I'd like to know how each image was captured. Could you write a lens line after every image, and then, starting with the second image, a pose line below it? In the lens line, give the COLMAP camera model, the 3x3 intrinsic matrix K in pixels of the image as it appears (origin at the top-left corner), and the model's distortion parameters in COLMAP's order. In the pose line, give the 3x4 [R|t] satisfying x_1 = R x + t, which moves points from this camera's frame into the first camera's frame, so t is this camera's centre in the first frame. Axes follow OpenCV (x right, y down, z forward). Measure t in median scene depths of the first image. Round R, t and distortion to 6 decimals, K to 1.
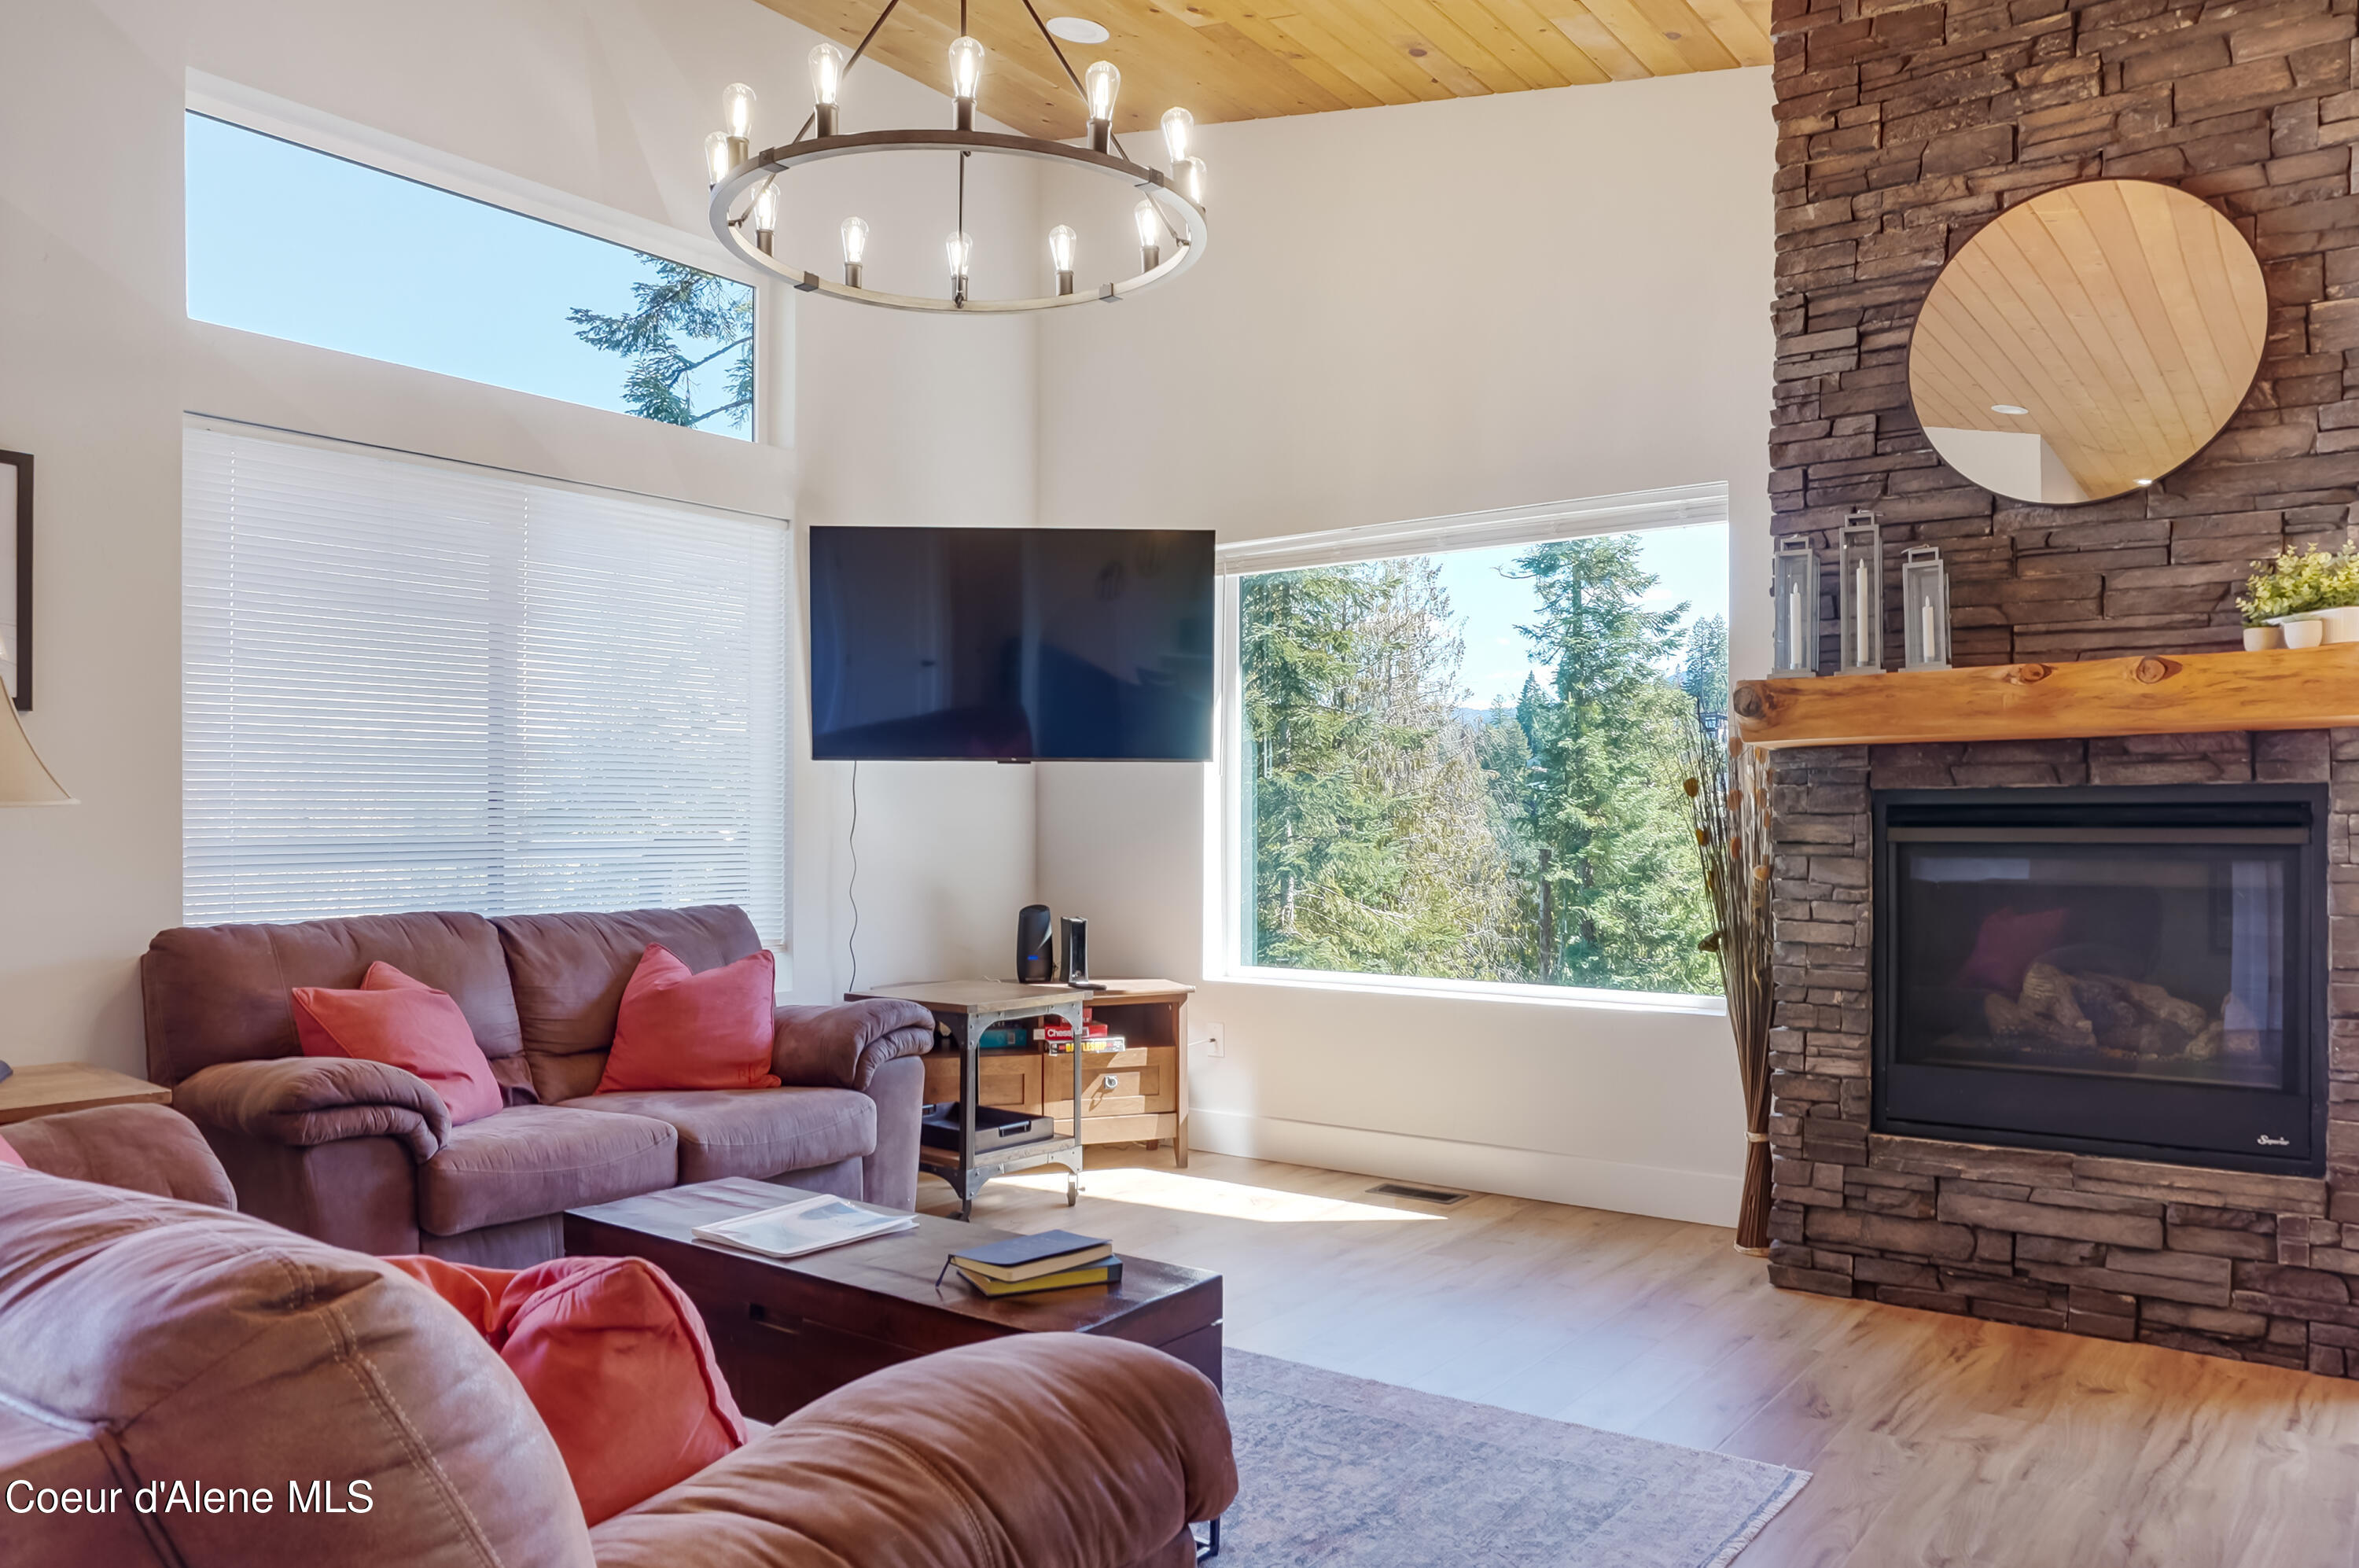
lens RADIAL K [[1651.3, 0, 1159.5], [0, 1651.3, 842.2], [0, 0, 1]] dist [-0.028571, 0.011602]
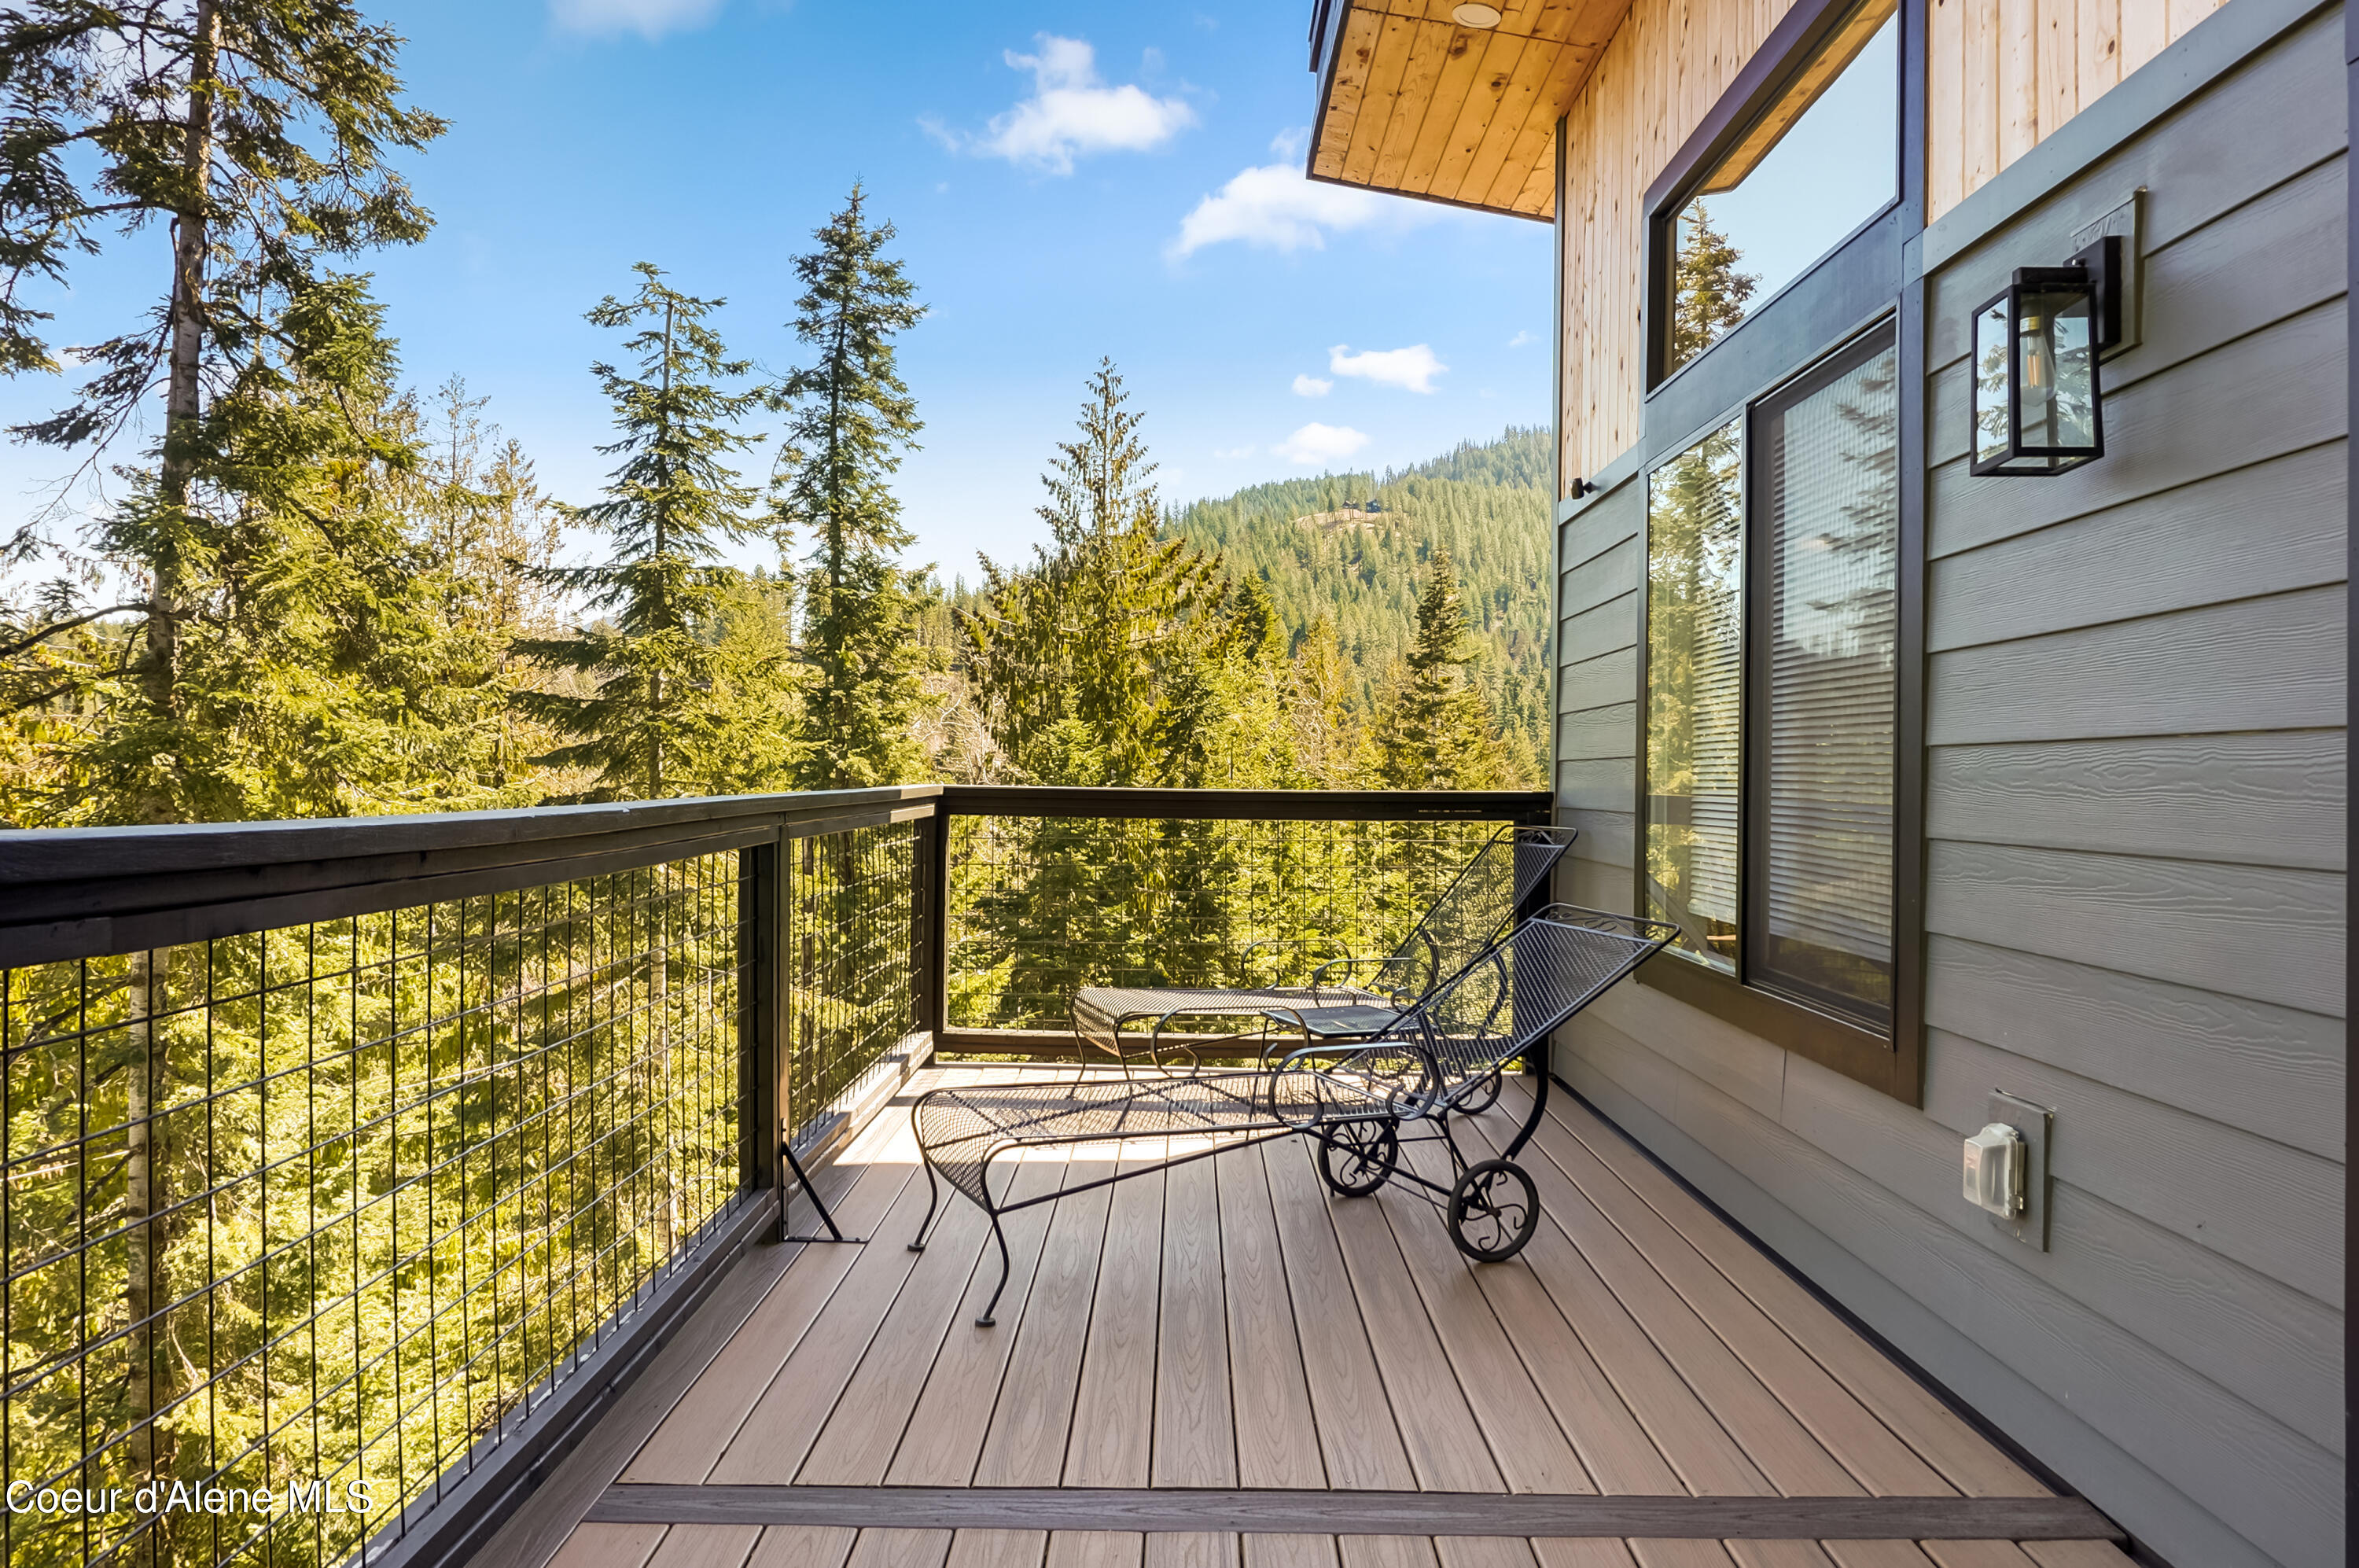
lens RADIAL K [[1638.5, 0, 1174.5], [0, 1638.5, 789.4], [0, 0, 1]] dist [-0.055907, 0.040445]
pose [[0.796418, 0.008171, 0.604691, -1.492927], [-0.007739, 0.999965, -0.003319, 0.007523], [-0.604697, -0.002037, 0.796453, 0.607408]]
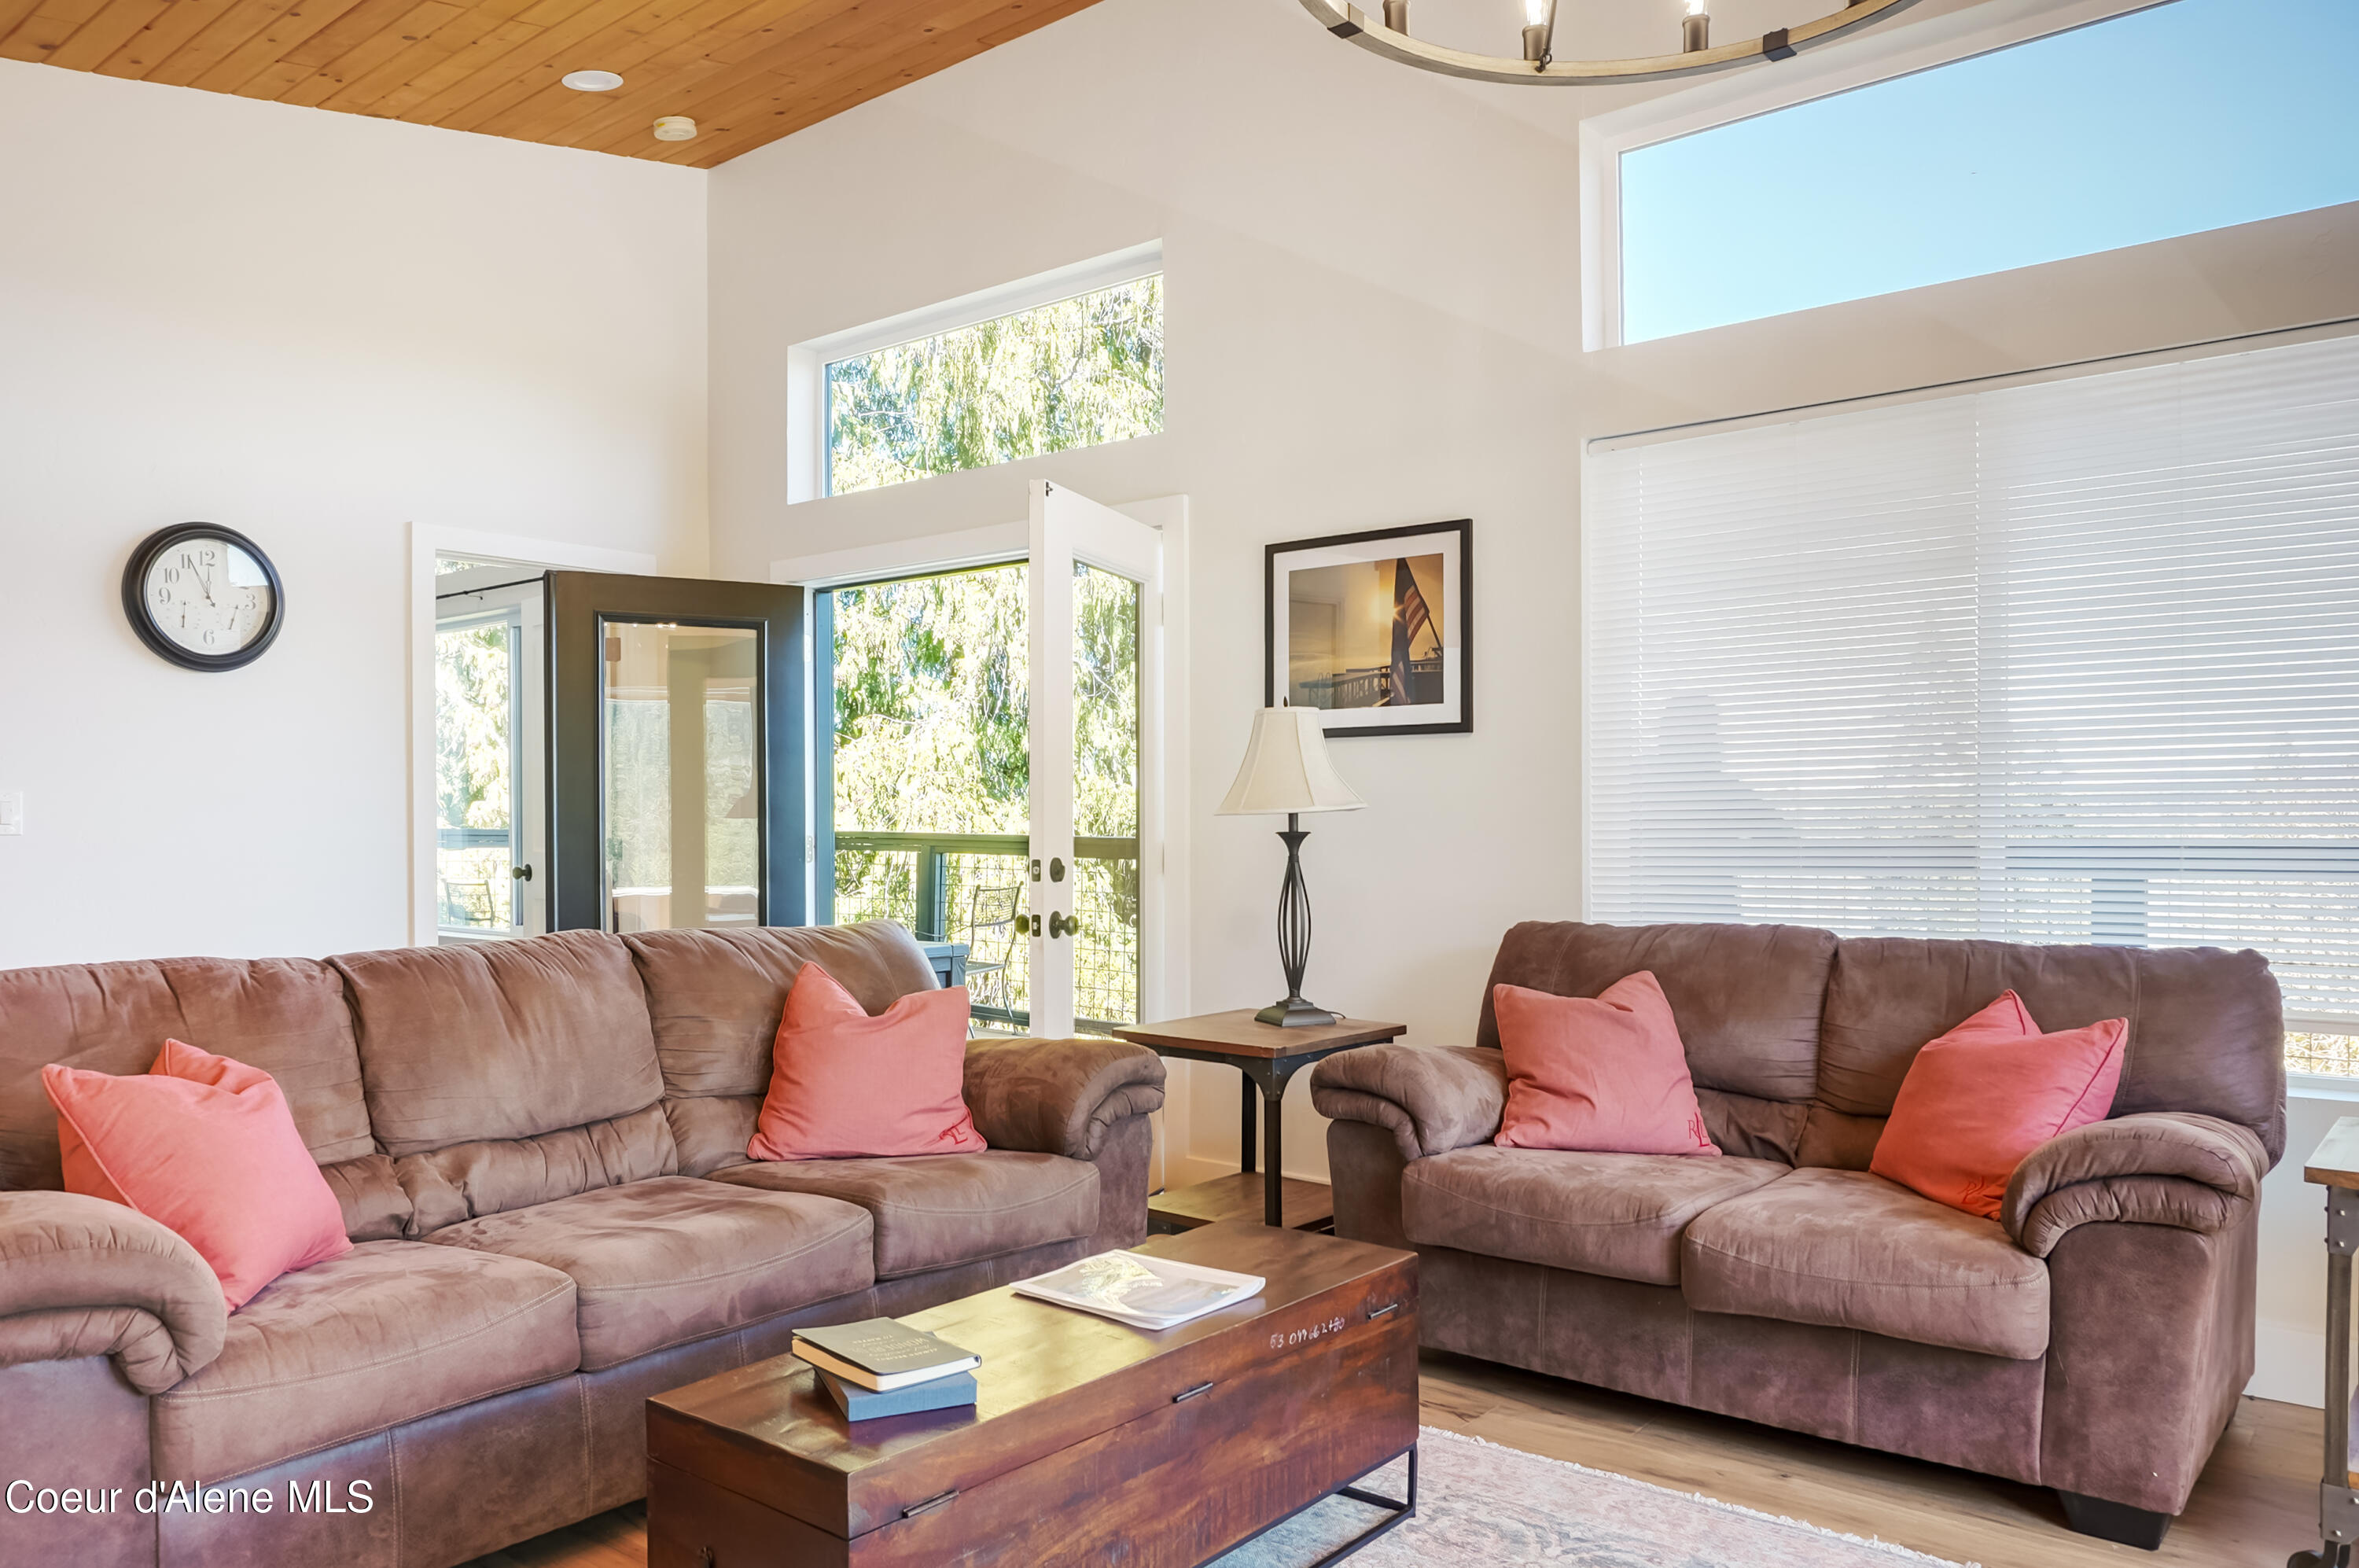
lens RADIAL K [[1630.8, 0, 1177.2], [0, 1630.8, 837.7], [0, 0, 1]] dist [-0.038160, 0.008836]
pose [[-0.026216, 0.008636, -0.999619, 0.481018], [-0.006820, 0.999938, 0.008818, -0.010828], [0.999633, 0.007049, -0.026155, 0.770096]]
